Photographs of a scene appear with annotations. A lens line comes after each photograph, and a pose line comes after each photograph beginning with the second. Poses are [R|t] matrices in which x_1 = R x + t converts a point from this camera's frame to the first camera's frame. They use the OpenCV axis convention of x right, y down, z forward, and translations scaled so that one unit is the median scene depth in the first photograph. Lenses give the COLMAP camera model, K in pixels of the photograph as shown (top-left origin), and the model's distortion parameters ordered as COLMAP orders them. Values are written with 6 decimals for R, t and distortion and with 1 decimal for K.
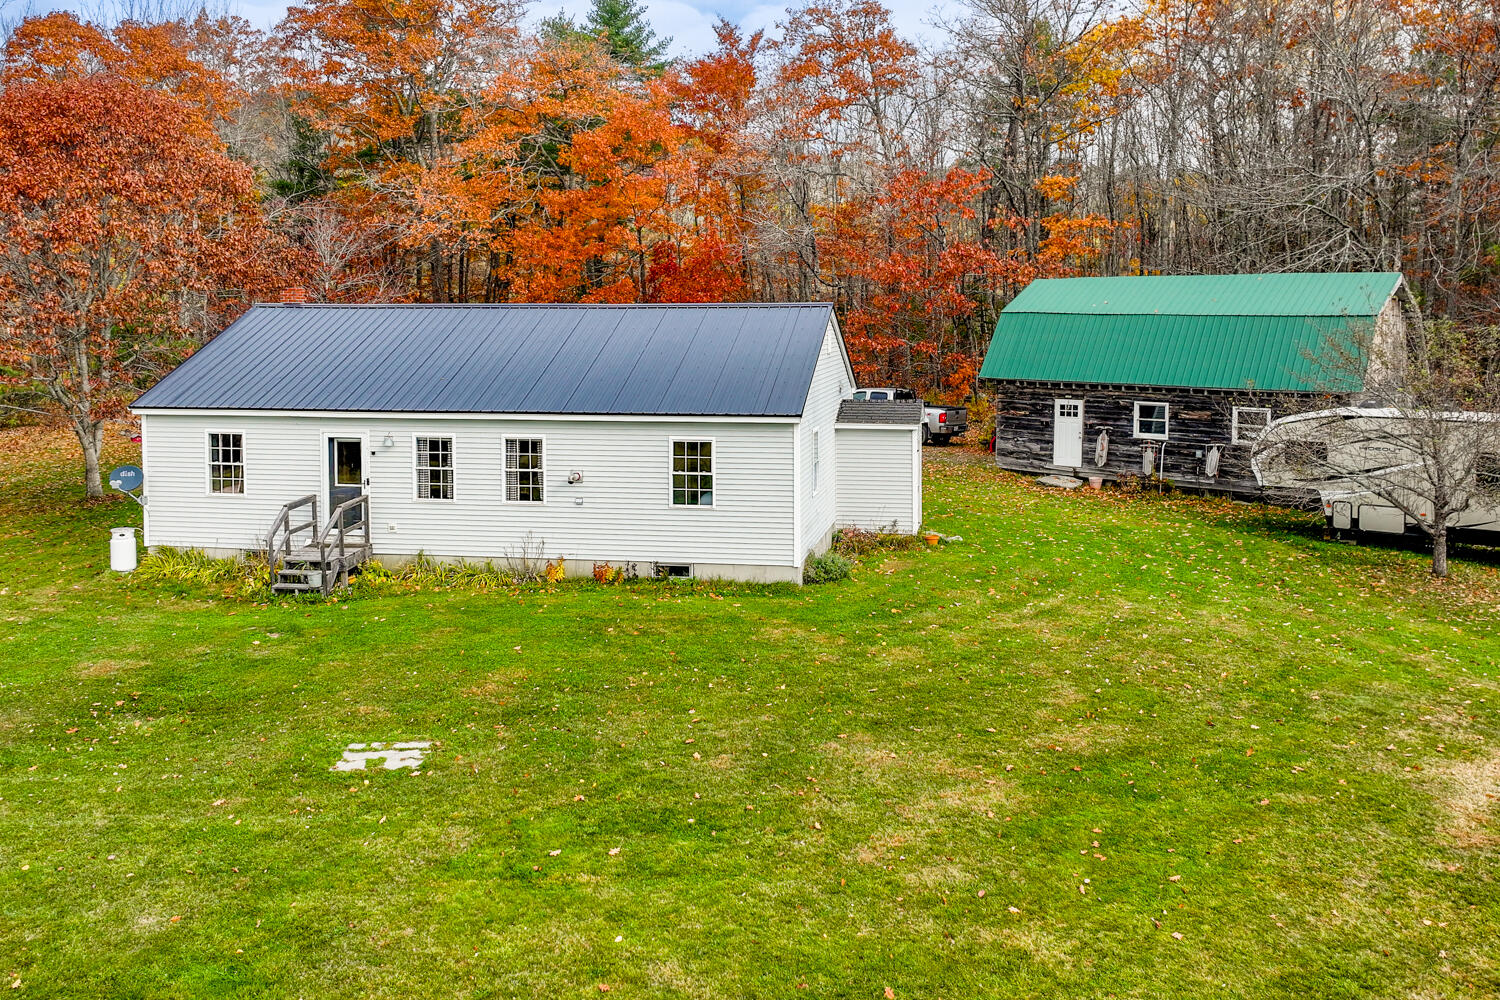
lens RADIAL K [[1296.9, 0, 800.6], [0, 1296.9, 381.0], [0, 0, 1]] dist [0.009385, -0.000328]
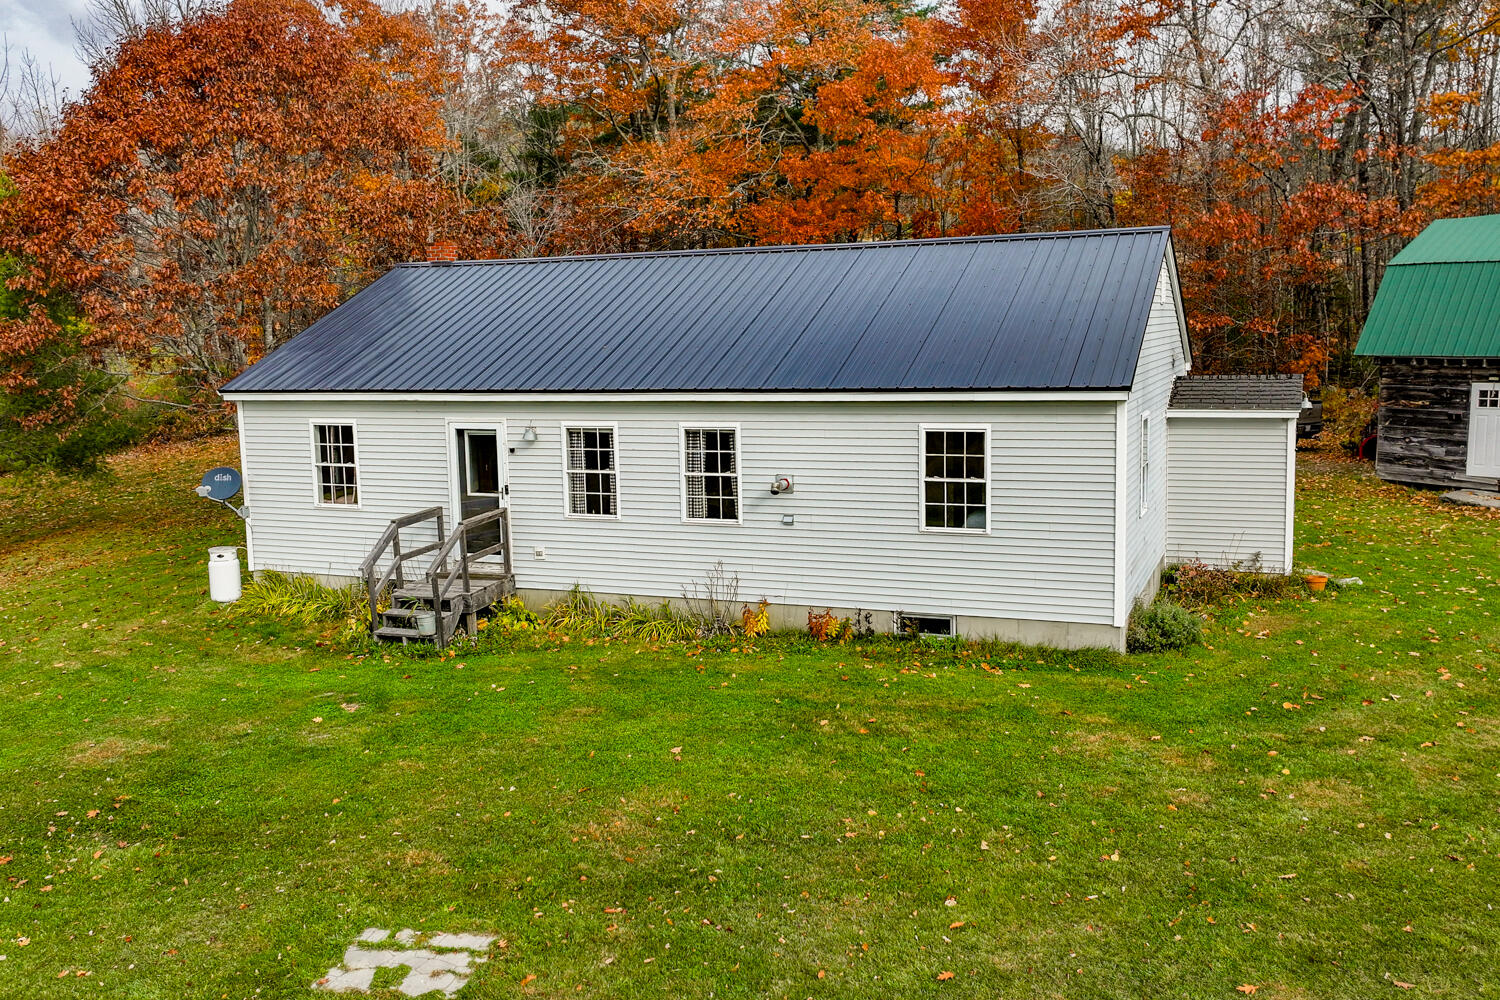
lens RADIAL K [[1320.2, 0, 769.0], [0, 1320.2, 501.8], [0, 0, 1]] dist [0.011765, 0.001657]
pose [[0.974356, 0.008574, -0.224847, -0.024146], [0.009660, 0.996759, 0.079868, 0.027276], [0.224803, -0.079992, 0.971115, 0.320826]]
